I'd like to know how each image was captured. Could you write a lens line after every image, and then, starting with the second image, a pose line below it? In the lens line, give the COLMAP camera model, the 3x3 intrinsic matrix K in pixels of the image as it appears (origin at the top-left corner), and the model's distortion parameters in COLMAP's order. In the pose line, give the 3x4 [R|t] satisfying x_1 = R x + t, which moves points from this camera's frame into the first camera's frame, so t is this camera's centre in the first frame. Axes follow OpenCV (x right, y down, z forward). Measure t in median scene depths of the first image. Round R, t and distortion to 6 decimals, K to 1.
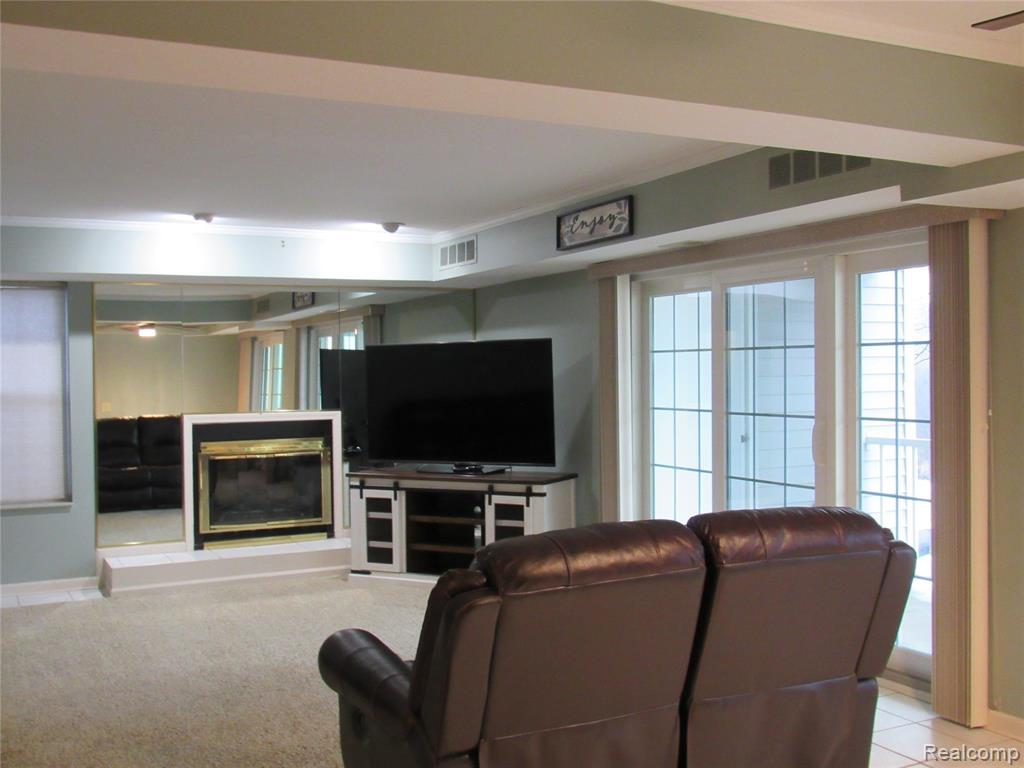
lens RADIAL K [[1072.4, 0, 510.4], [0, 1072.4, 380.9], [0, 0, 1]] dist [-0.045327, 0.000000]
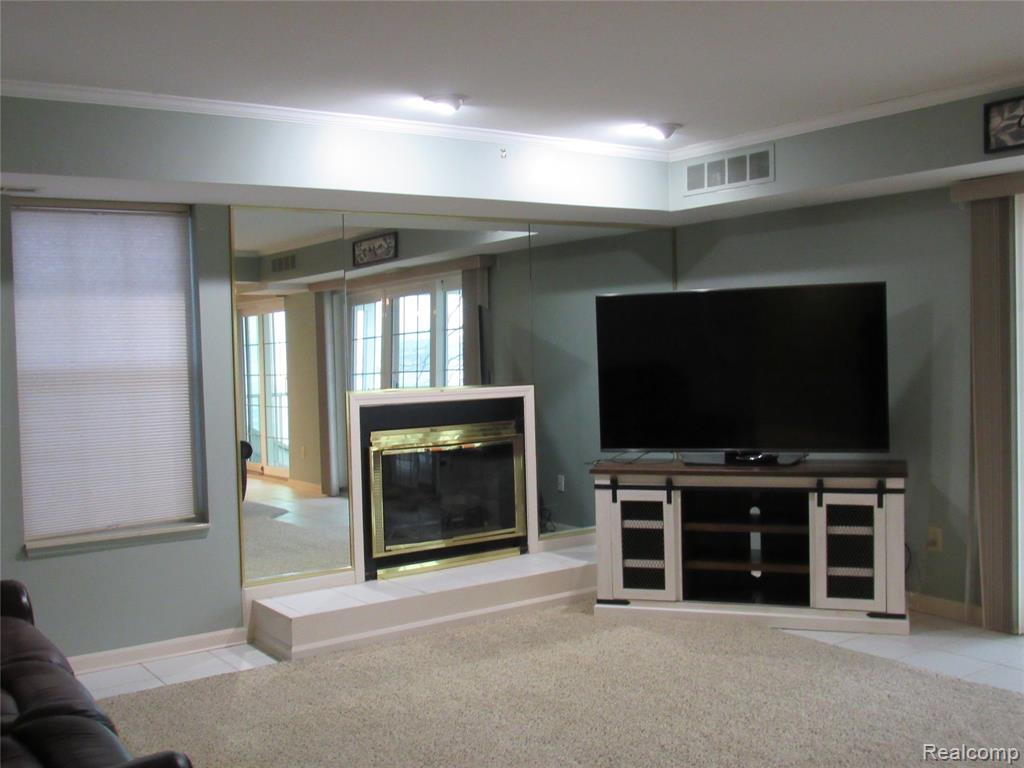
lens RADIAL K [[1072.4, 0, 512.9], [0, 1072.4, 382.6], [0, 0, 1]] dist [-0.045327, 0.000000]
pose [[0.989765, -0.018134, 0.141549, -0.310785], [0.014947, 0.999611, 0.023544, 0.008959], [-0.141921, -0.021188, 0.989651, 0.282936]]
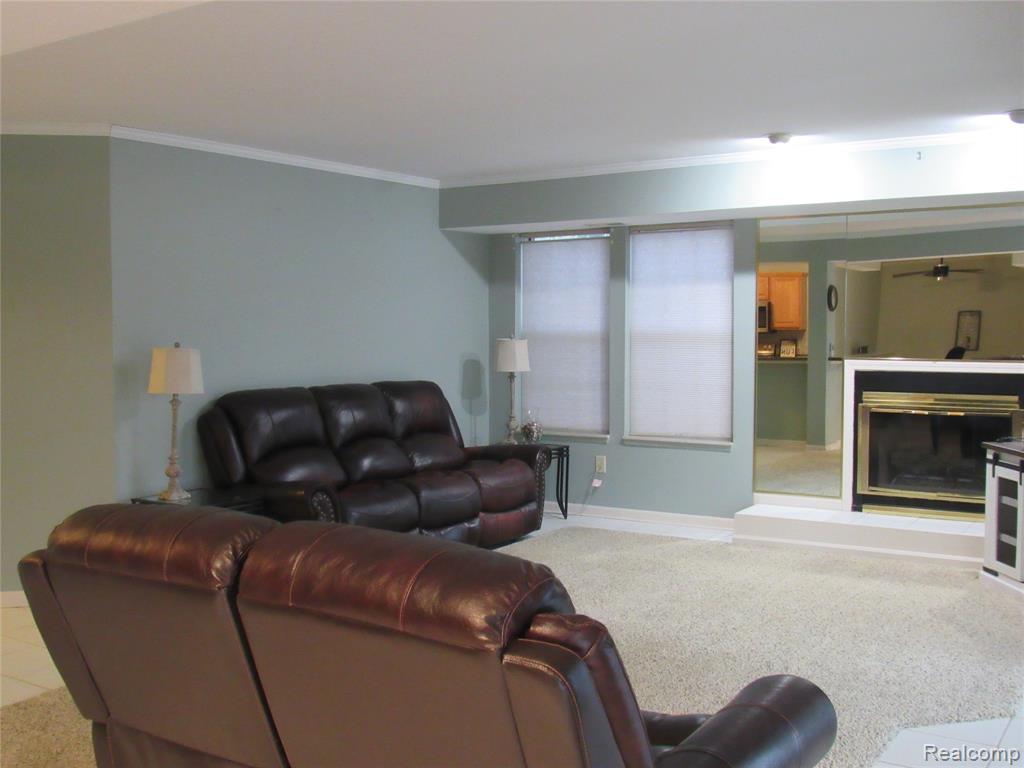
lens RADIAL K [[1072.4, 0, 512.1], [0, 1072.4, 379.7], [0, 0, 1]] dist [-0.045327, 0.000000]
pose [[0.503718, 0.056508, -0.862018, 0.341472], [-0.009564, 0.998162, 0.059844, -0.002632], [0.863815, -0.021901, 0.503333, 0.317350]]
